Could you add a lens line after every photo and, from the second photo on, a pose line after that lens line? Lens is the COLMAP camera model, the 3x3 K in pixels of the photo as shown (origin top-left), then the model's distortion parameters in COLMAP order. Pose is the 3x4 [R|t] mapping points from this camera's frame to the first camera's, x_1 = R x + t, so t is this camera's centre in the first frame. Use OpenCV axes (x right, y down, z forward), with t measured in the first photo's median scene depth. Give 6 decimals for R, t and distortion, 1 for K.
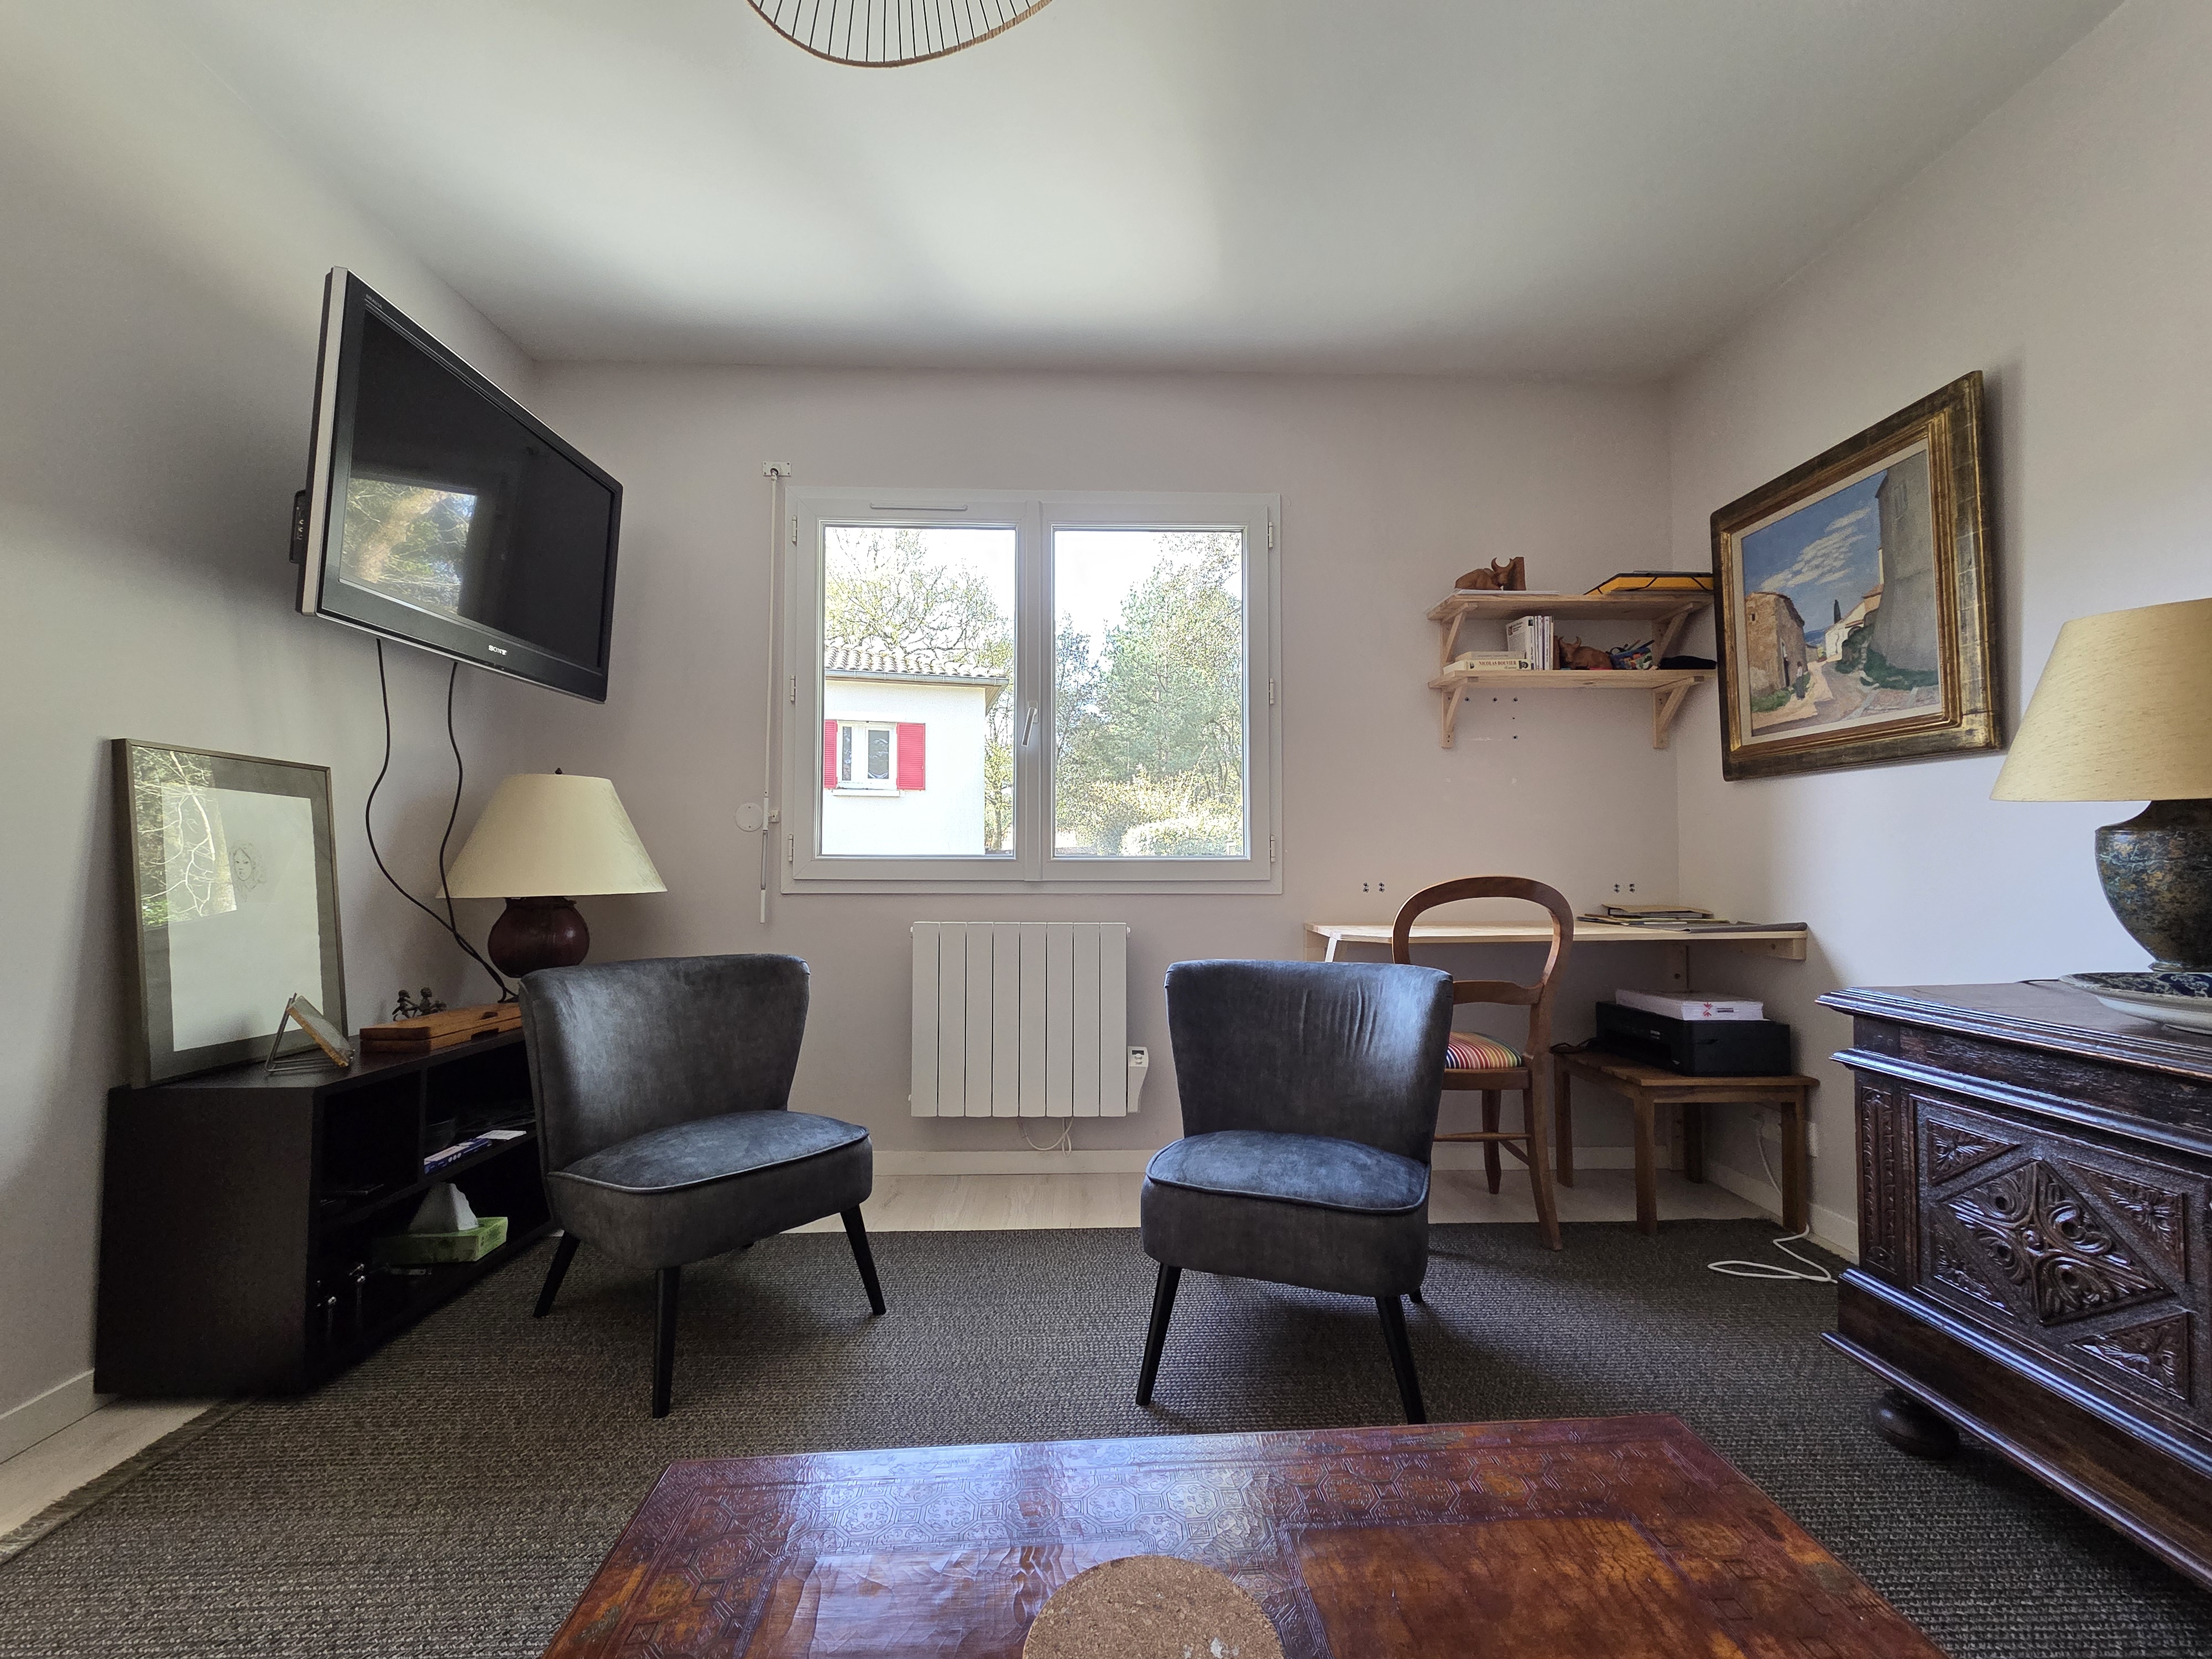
lens RADIAL K [[901.0, 0, 1111.7], [0, 901.0, 835.1], [0, 0, 1]] dist [0.009129, -0.000141]
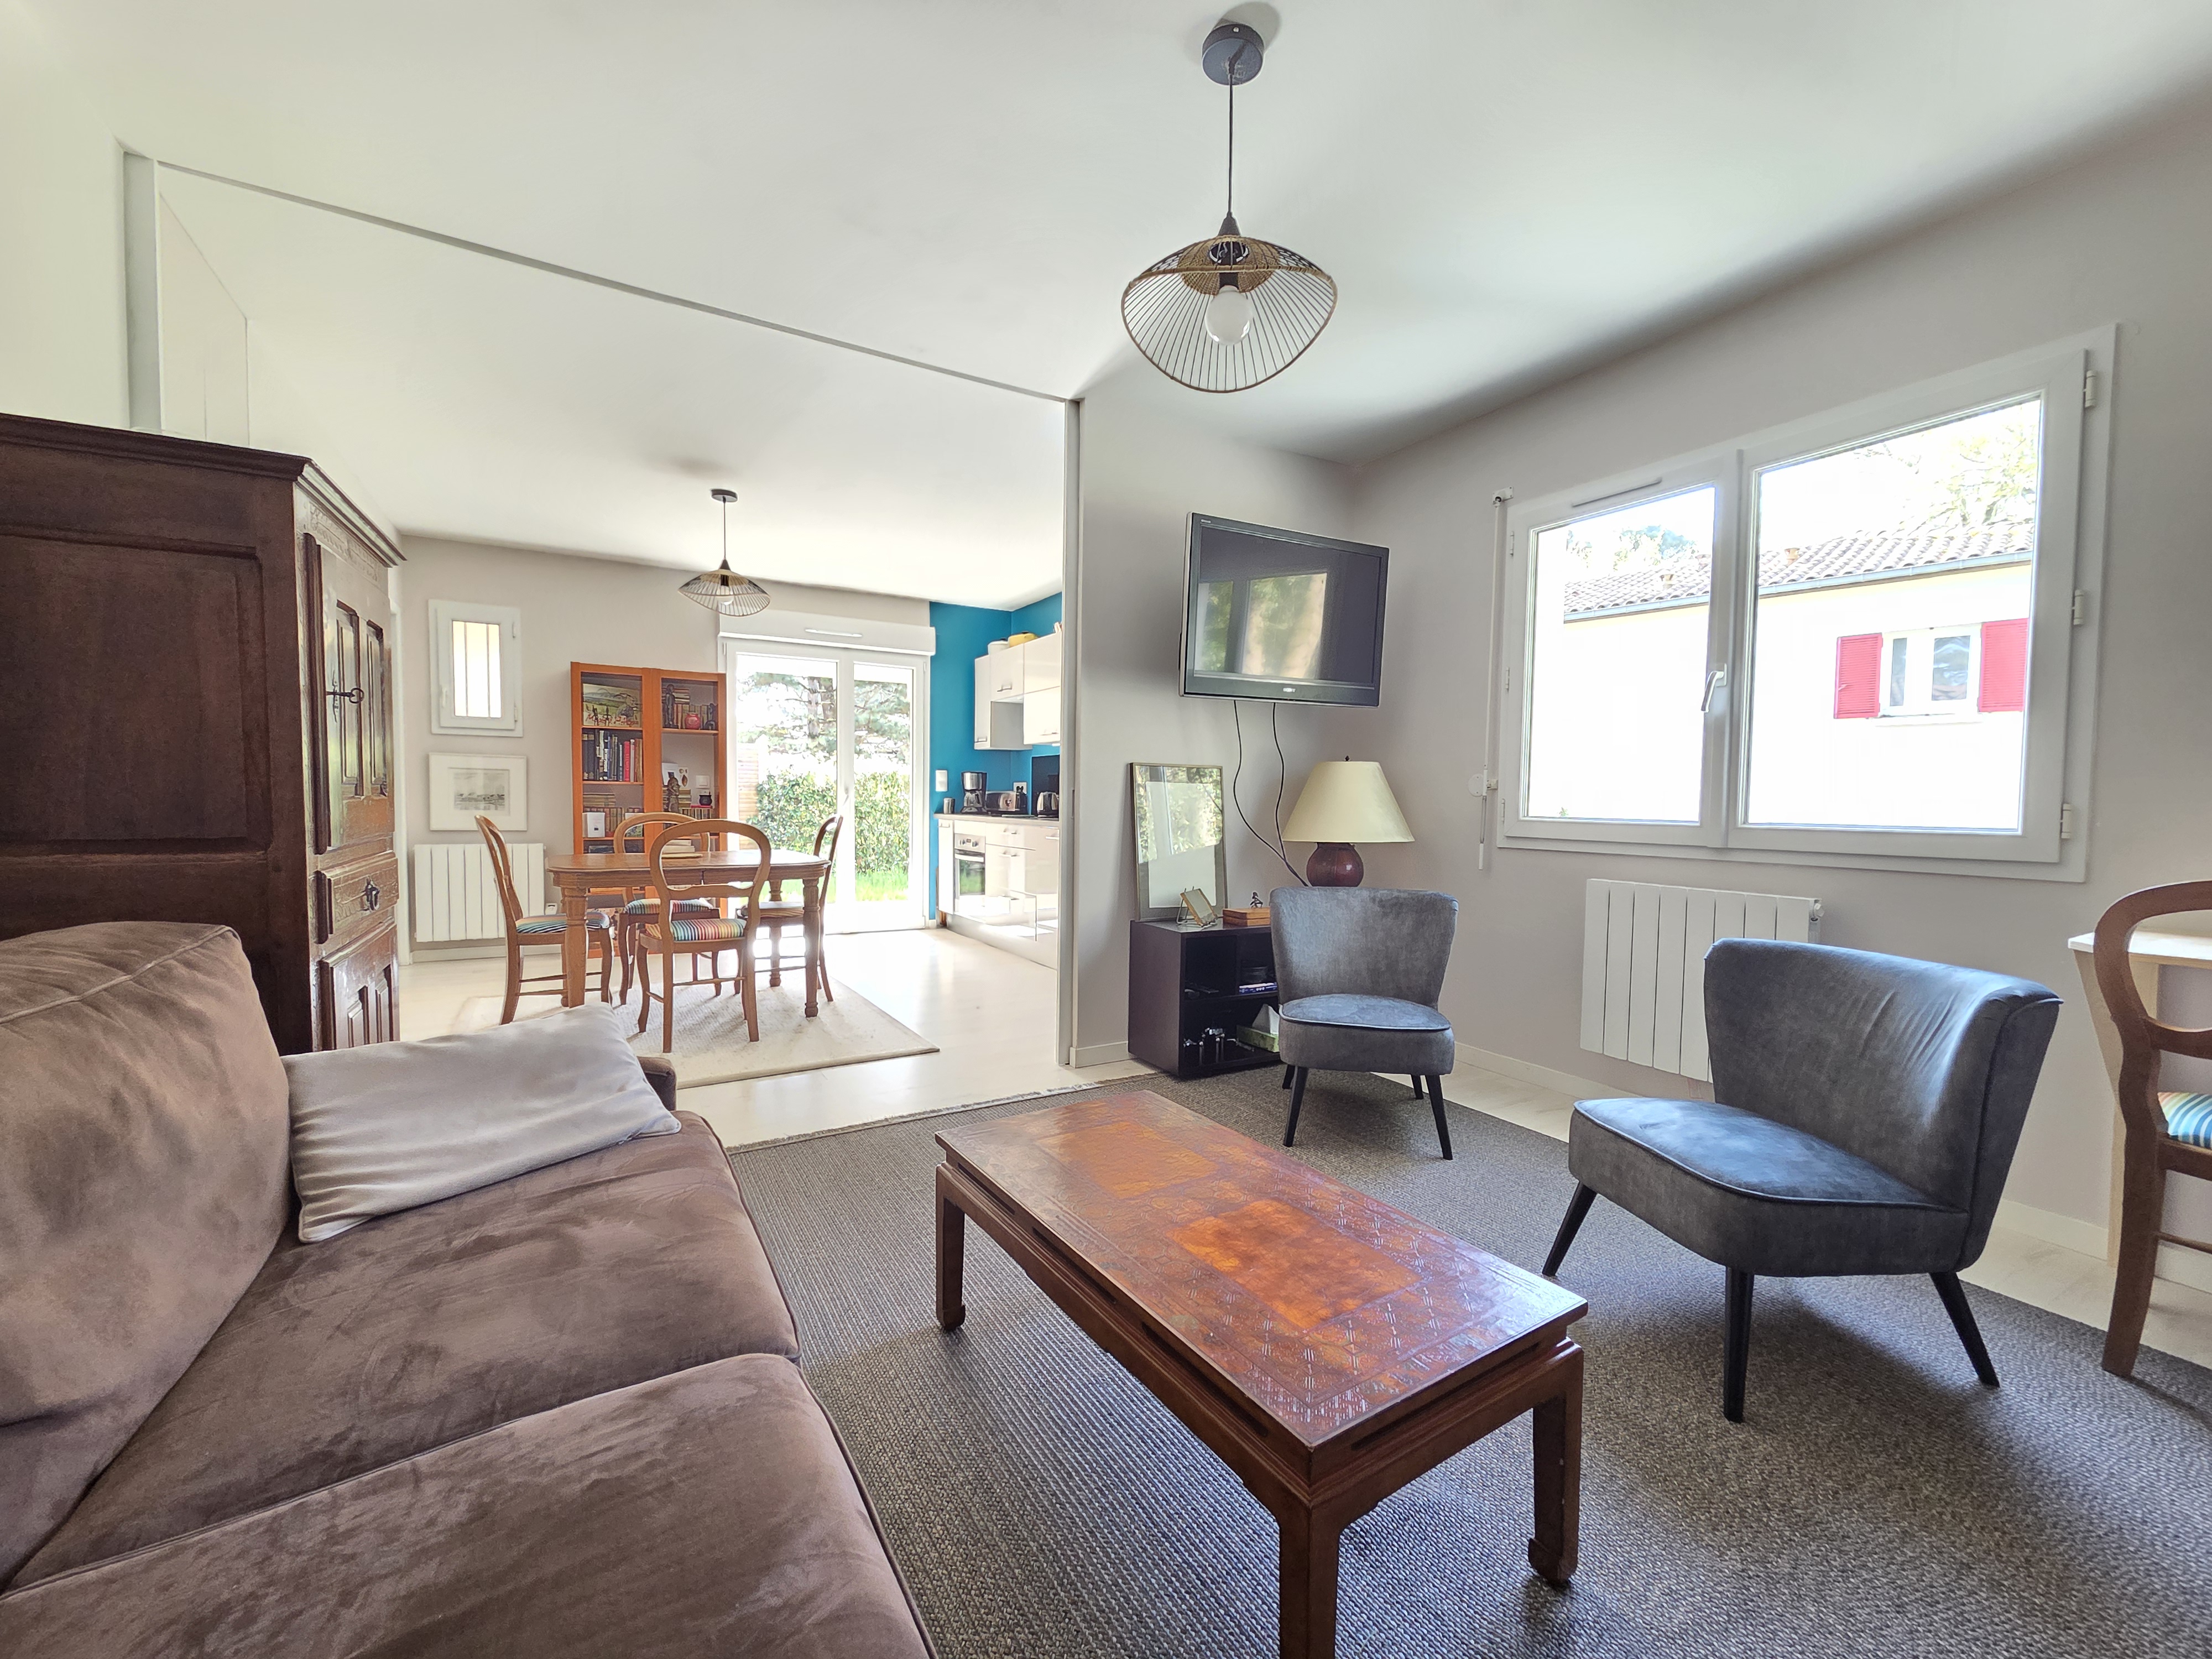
lens RADIAL K [[901.0, 0, 1117.2], [0, 901.0, 839.0], [0, 0, 1]] dist [0.009129, -0.000141]
pose [[0.489862, 0.043730, -0.870702, 0.563339], [0.020138, 0.997907, 0.061449, -0.041033], [0.871567, -0.047636, 0.487956, -0.069766]]
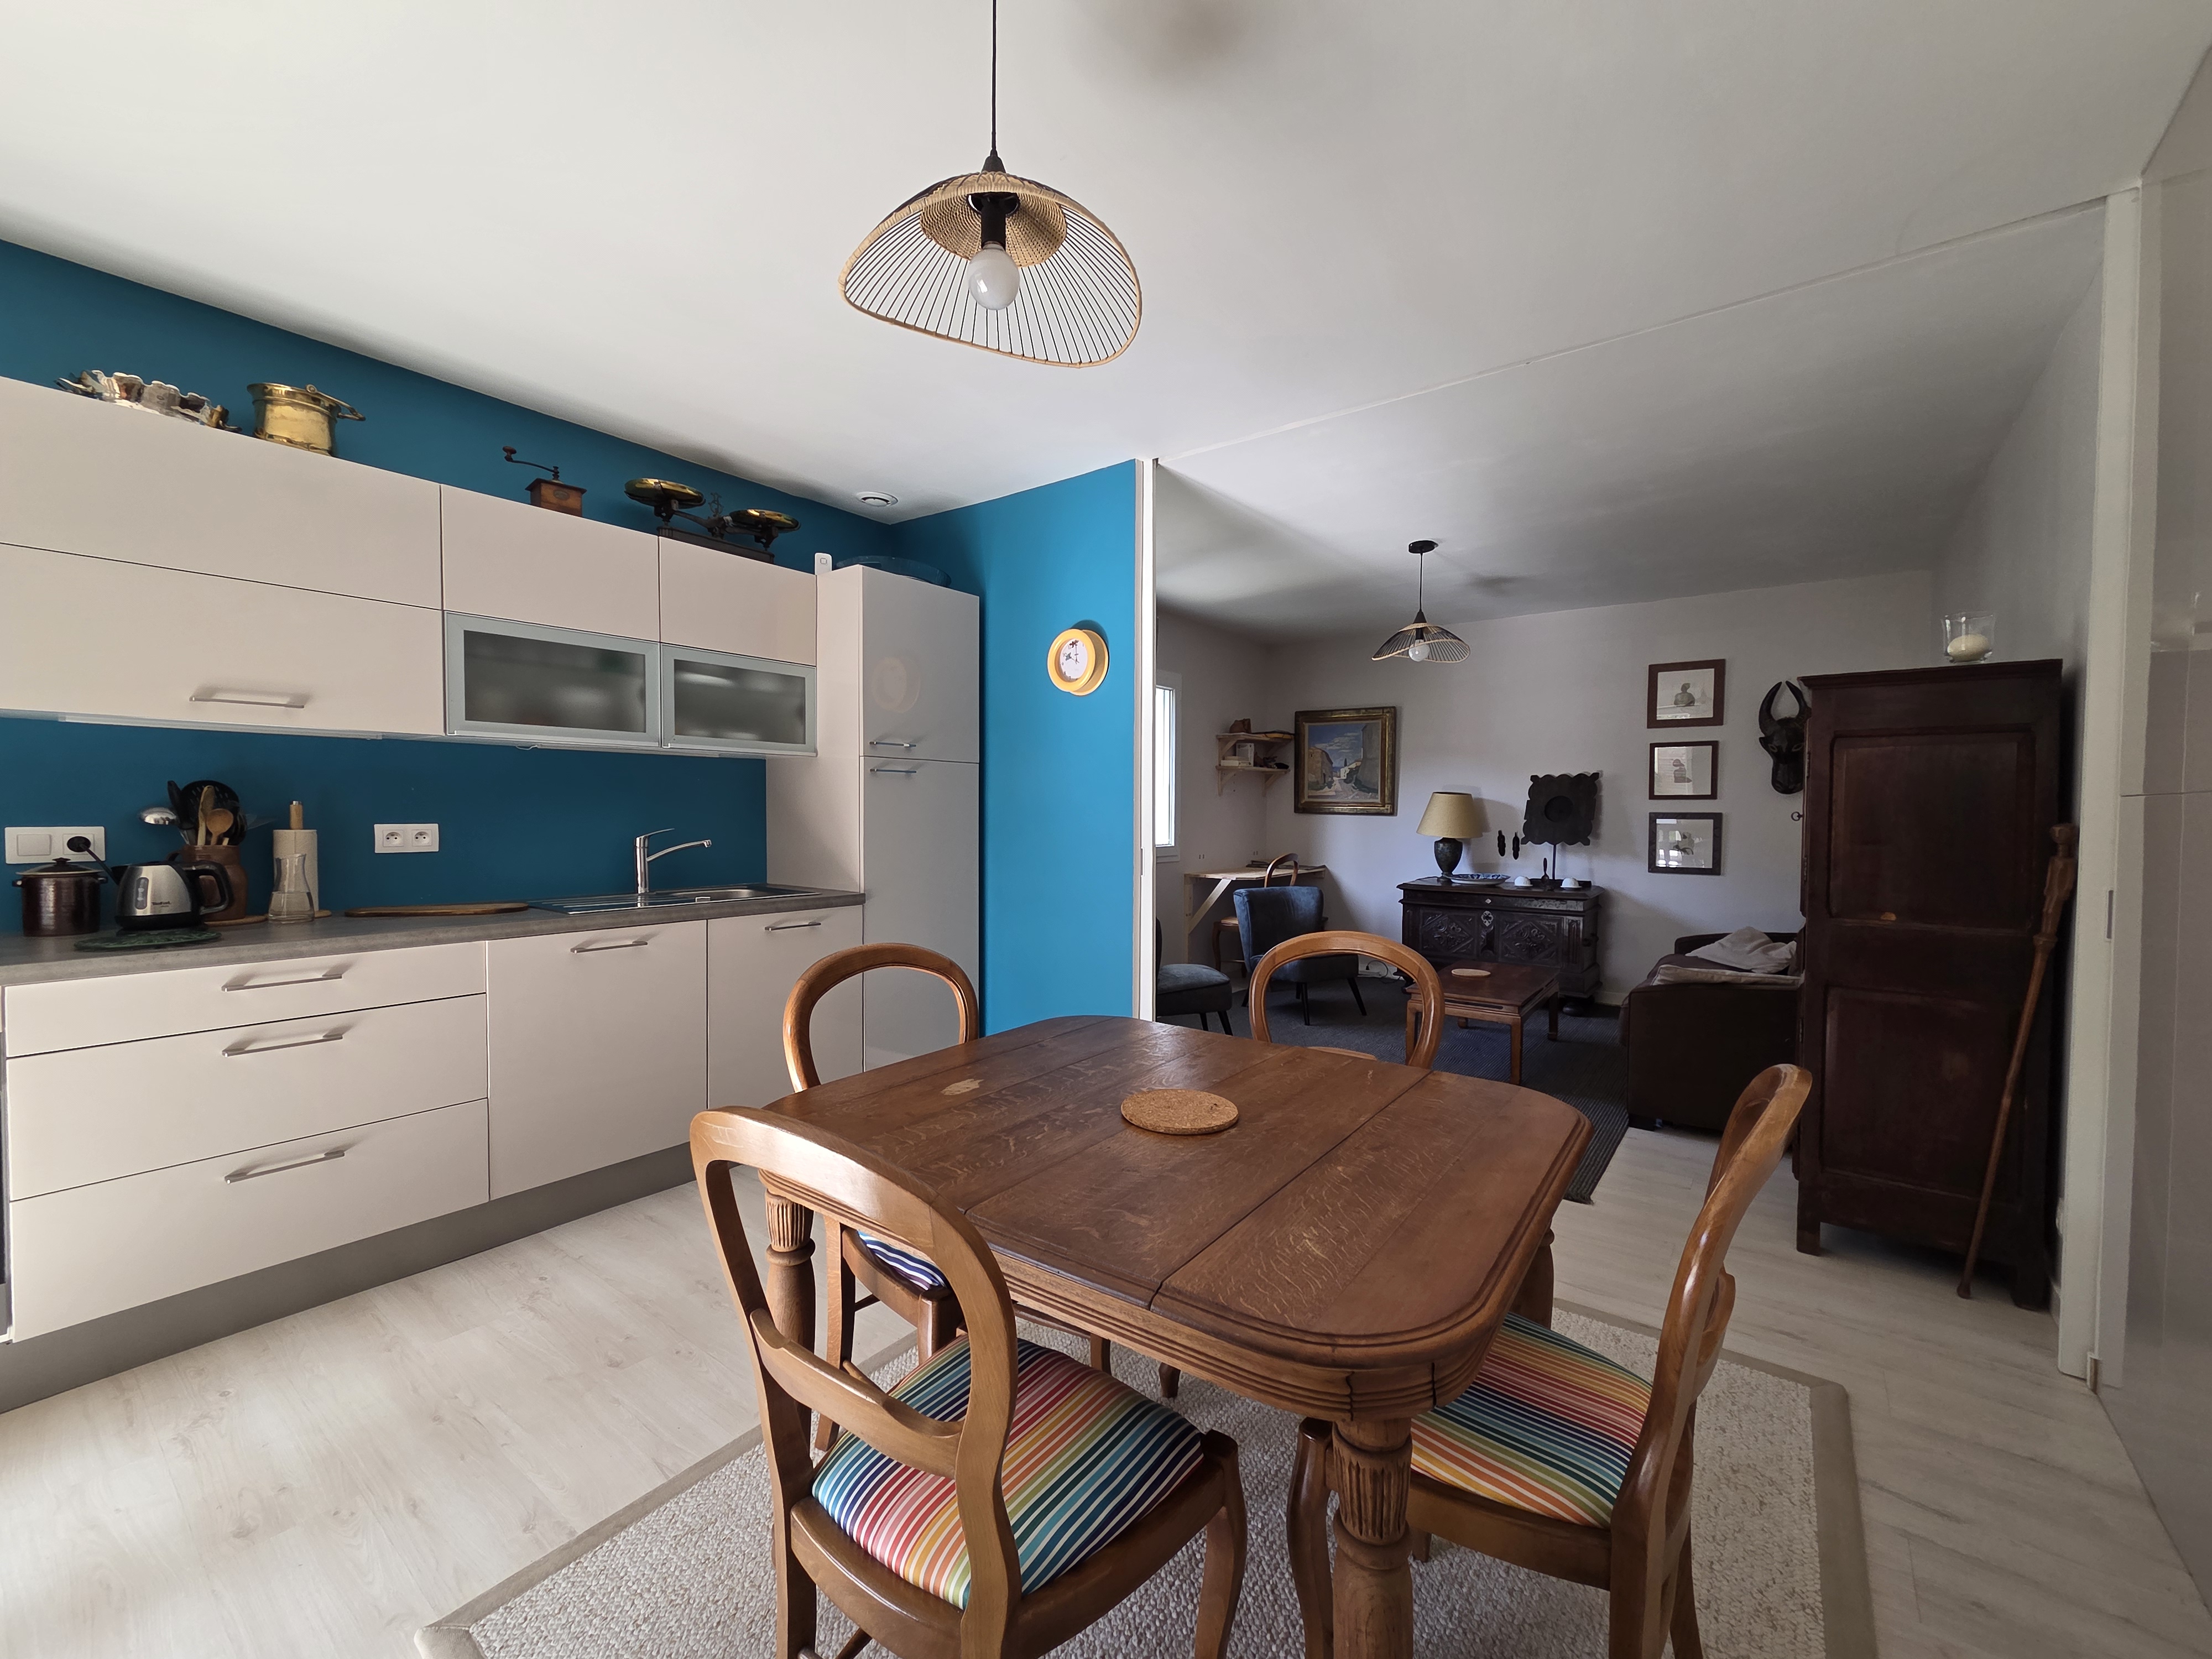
lens RADIAL K [[901.0, 0, 1117.0], [0, 901.0, 833.3], [0, 0, 1]] dist [0.009129, -0.000141]
pose [[0.628716, -0.015567, 0.777479, -2.026355], [-0.032012, 0.998434, 0.045878, -0.124259], [-0.776975, -0.053733, 0.627233, -0.308554]]
